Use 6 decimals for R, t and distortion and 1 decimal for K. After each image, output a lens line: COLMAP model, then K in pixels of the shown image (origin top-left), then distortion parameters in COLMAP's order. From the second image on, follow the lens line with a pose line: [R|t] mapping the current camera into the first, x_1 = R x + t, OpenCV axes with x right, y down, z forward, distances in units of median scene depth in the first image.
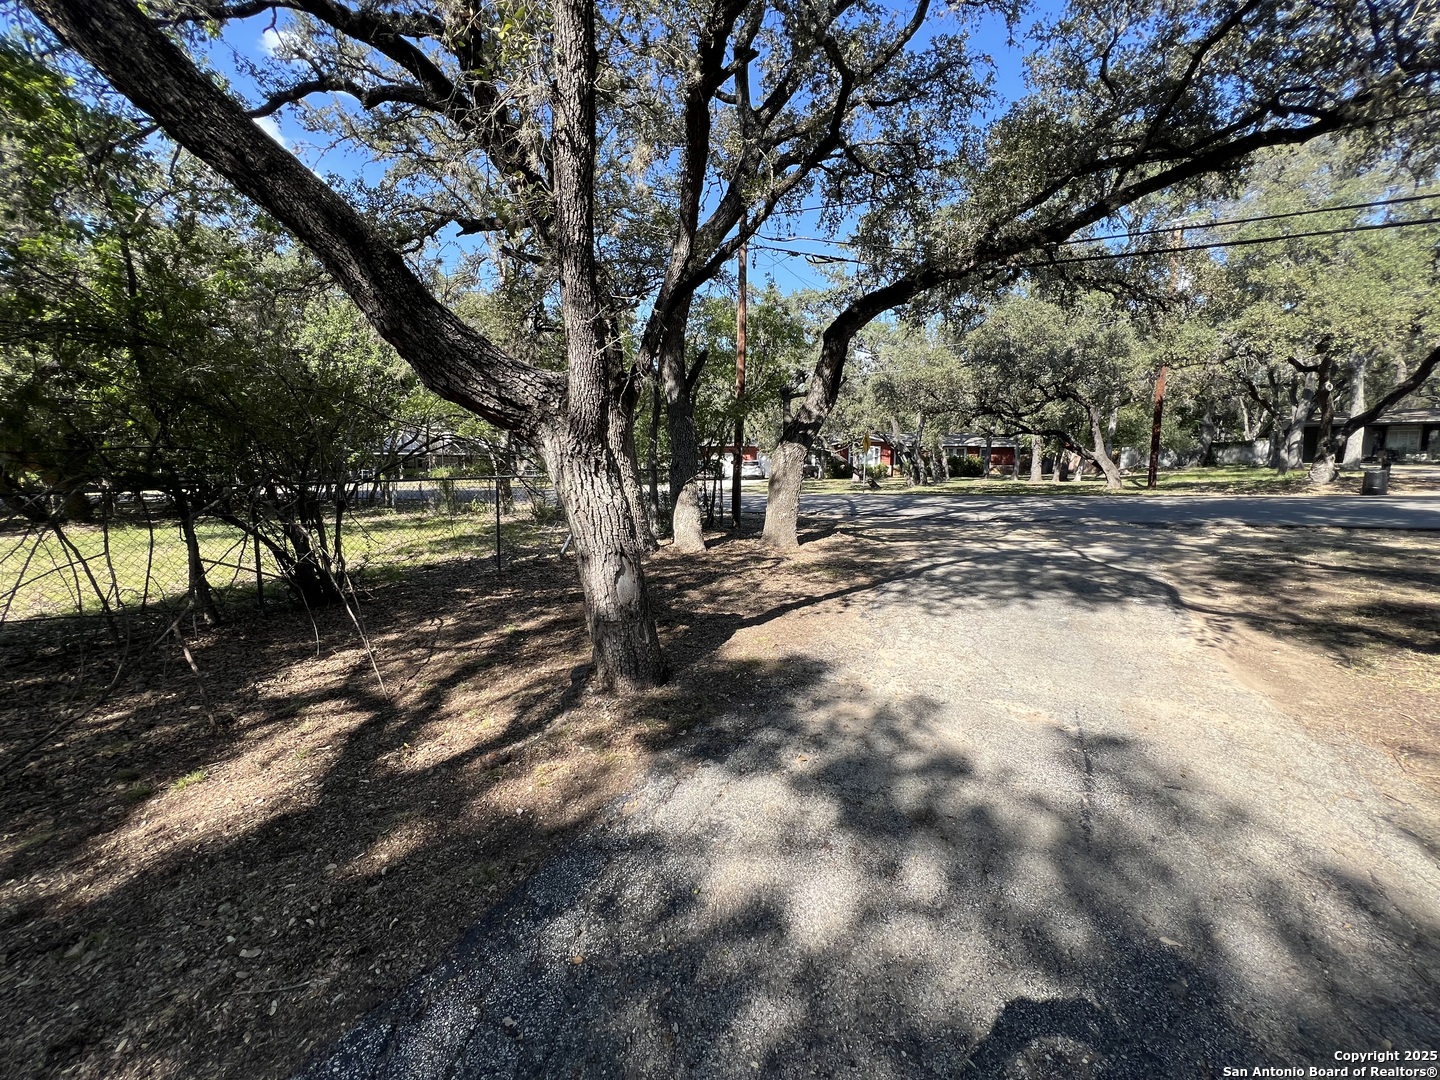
lens RADIAL K [[574.4, 0, 719.8], [0, 574.4, 541.0], [0, 0, 1]] dist [-0.001885, 0.000274]
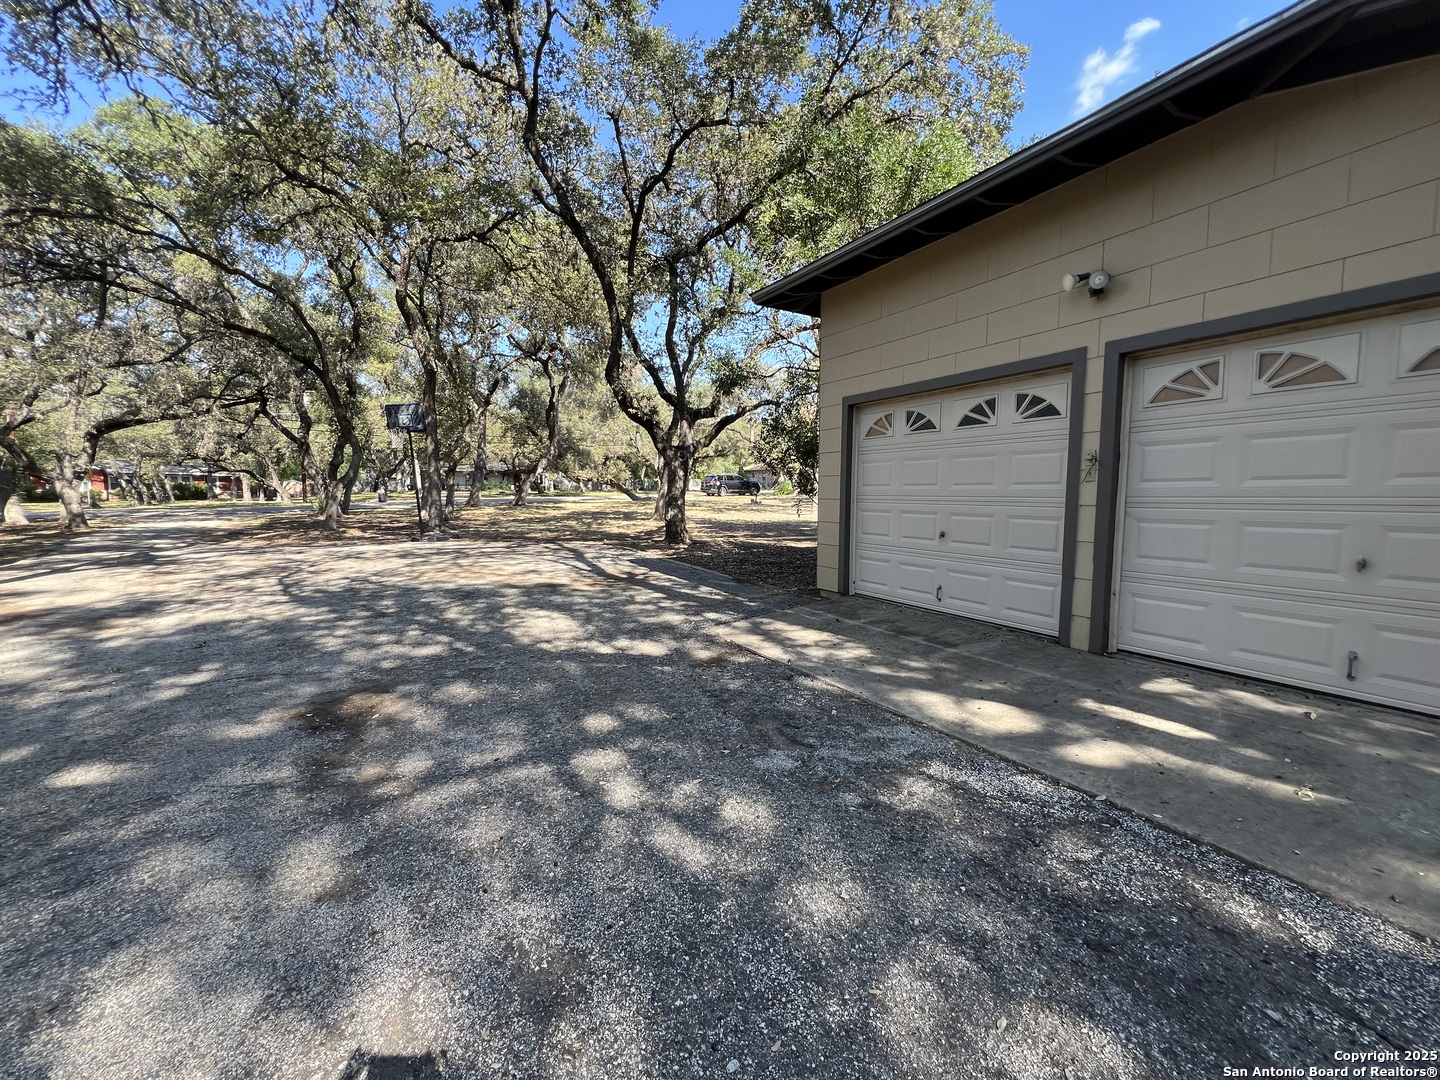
lens RADIAL K [[575.8, 0, 731.1], [0, 575.8, 545.3], [0, 0, 1]] dist [-0.004186, 0.001106]
pose [[0.423935, -0.077800, 0.902345, -0.335902], [0.112848, 0.993077, 0.032605, 0.125082], [-0.898635, 0.088005, 0.429779, -0.930813]]
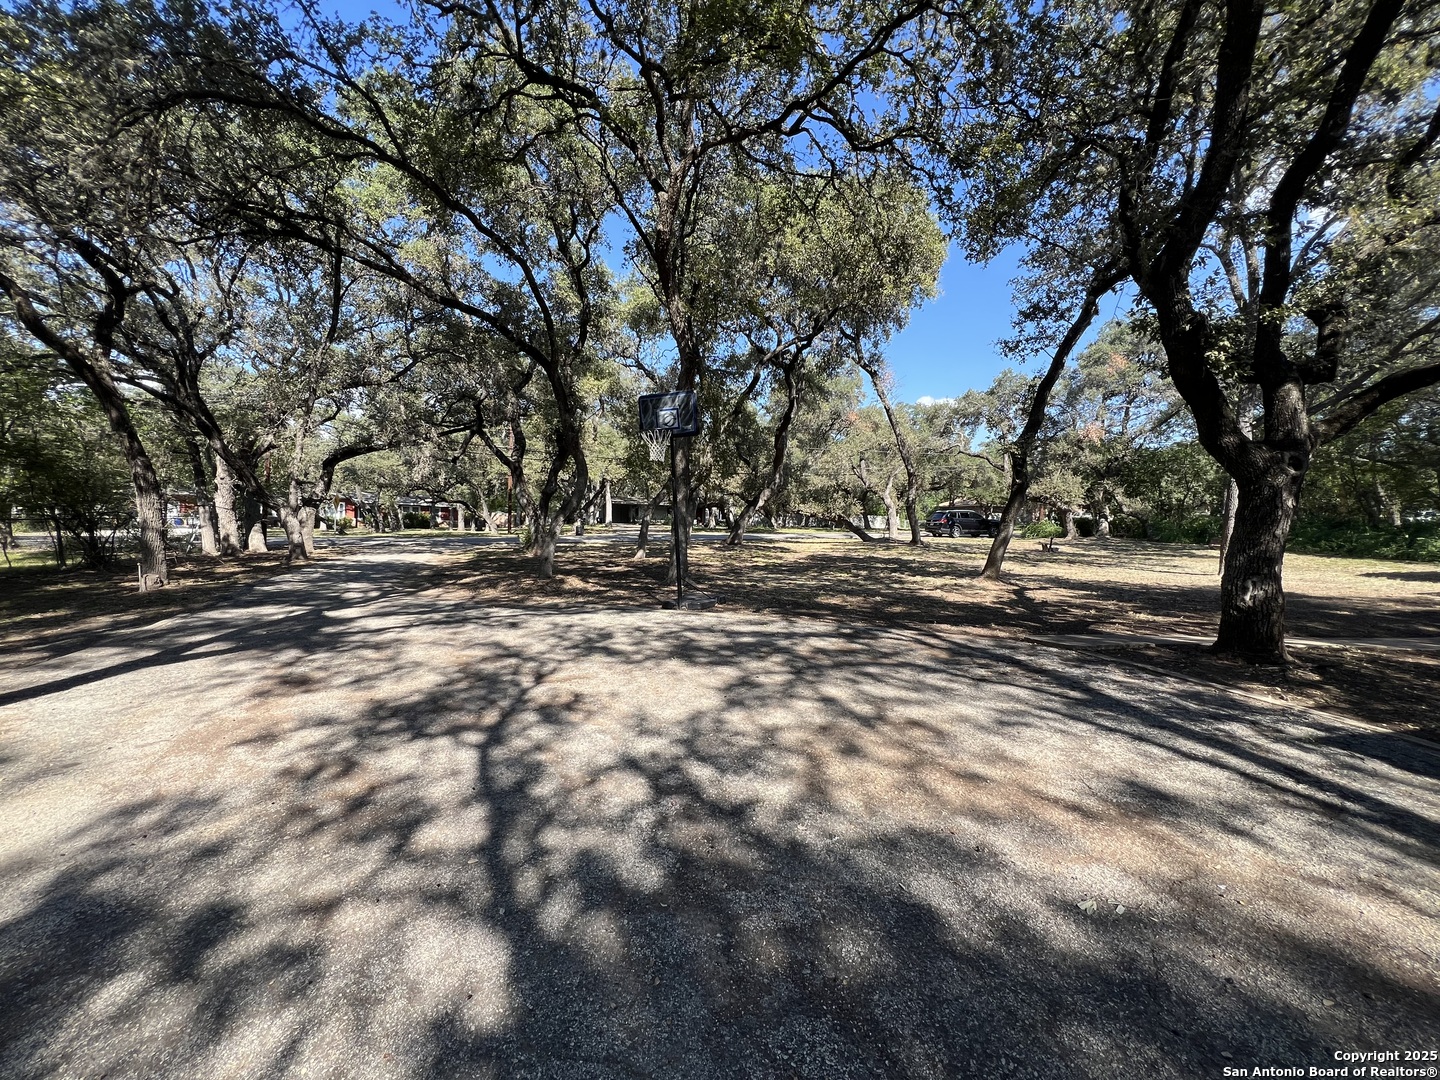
lens RADIAL K [[575.8, 0, 727.2], [0, 575.8, 547.3], [0, 0, 1]] dist [-0.004186, 0.001106]
pose [[0.649241, -0.008703, 0.760533, -0.207833], [0.073250, 0.996002, -0.051134, 0.088583], [-0.757047, 0.088907, 0.647283, -0.675710]]
